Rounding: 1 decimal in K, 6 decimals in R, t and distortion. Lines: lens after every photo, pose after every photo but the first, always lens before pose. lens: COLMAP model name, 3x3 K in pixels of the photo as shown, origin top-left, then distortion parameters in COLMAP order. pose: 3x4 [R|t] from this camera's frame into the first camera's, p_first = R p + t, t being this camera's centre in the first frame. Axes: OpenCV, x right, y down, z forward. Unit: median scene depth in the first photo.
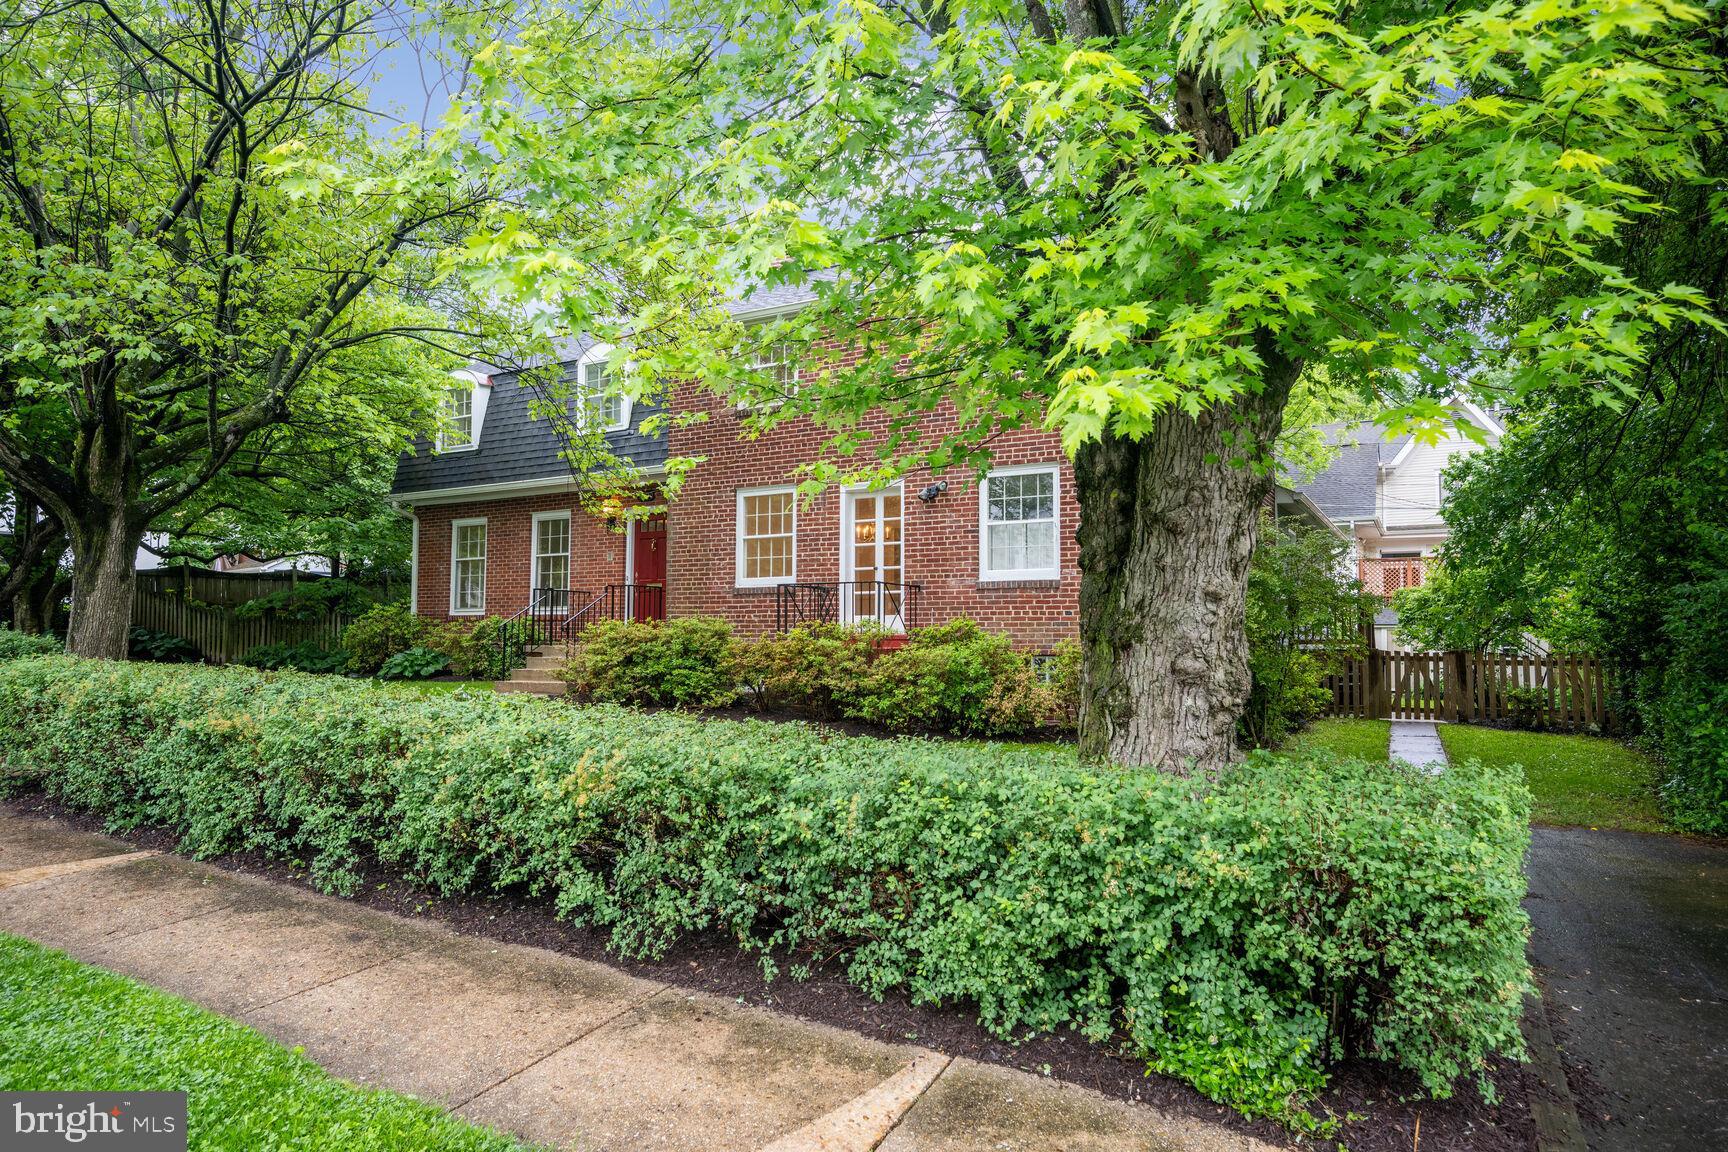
lens RADIAL K [[1029.0, 0, 860.3], [0, 1029.0, 578.2], [0, 0, 1]] dist [-0.003159, -0.000120]
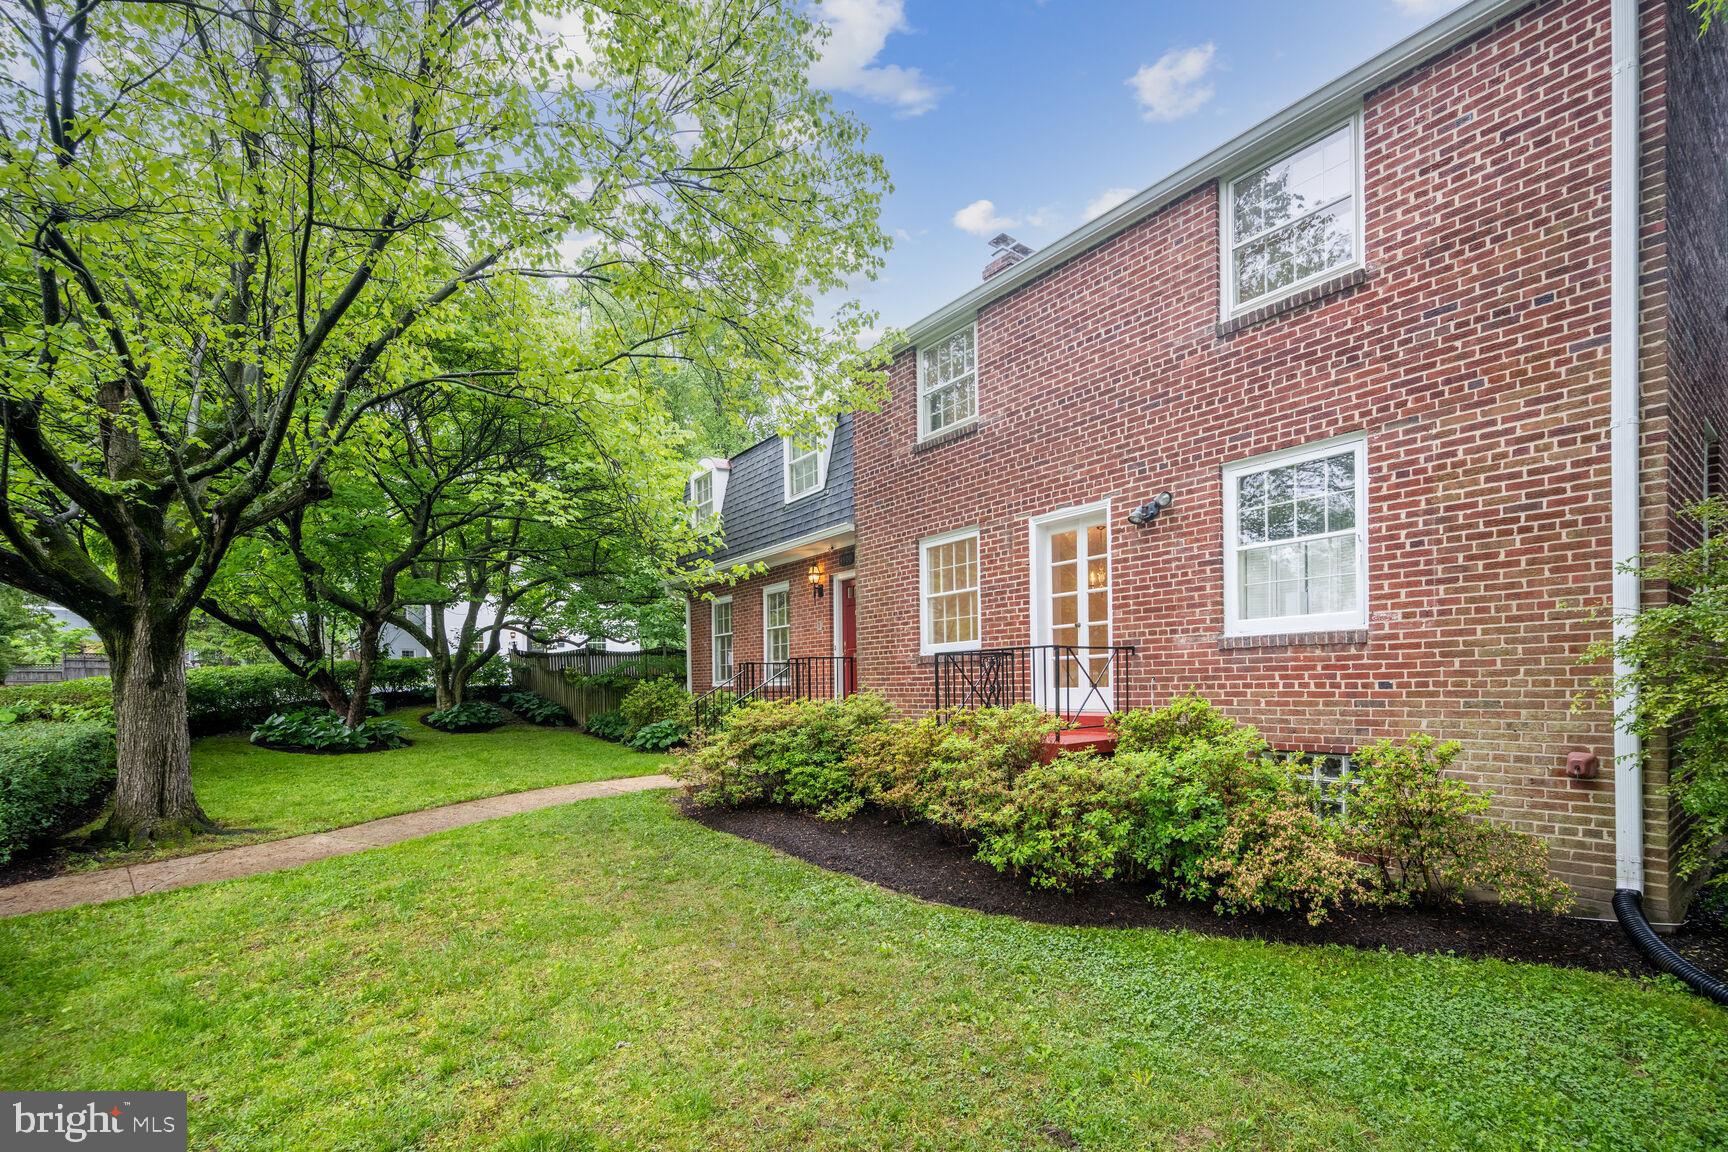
lens RADIAL K [[750.7, 0, 855.6], [0, 750.7, 696.3], [0, 0, 1]] dist [-0.001486, 0.000111]
pose [[0.915736, -0.015423, -0.401484, 0.087722], [0.047944, 0.996318, 0.071081, -0.004703], [0.398909, -0.084341, 0.913104, 0.439996]]
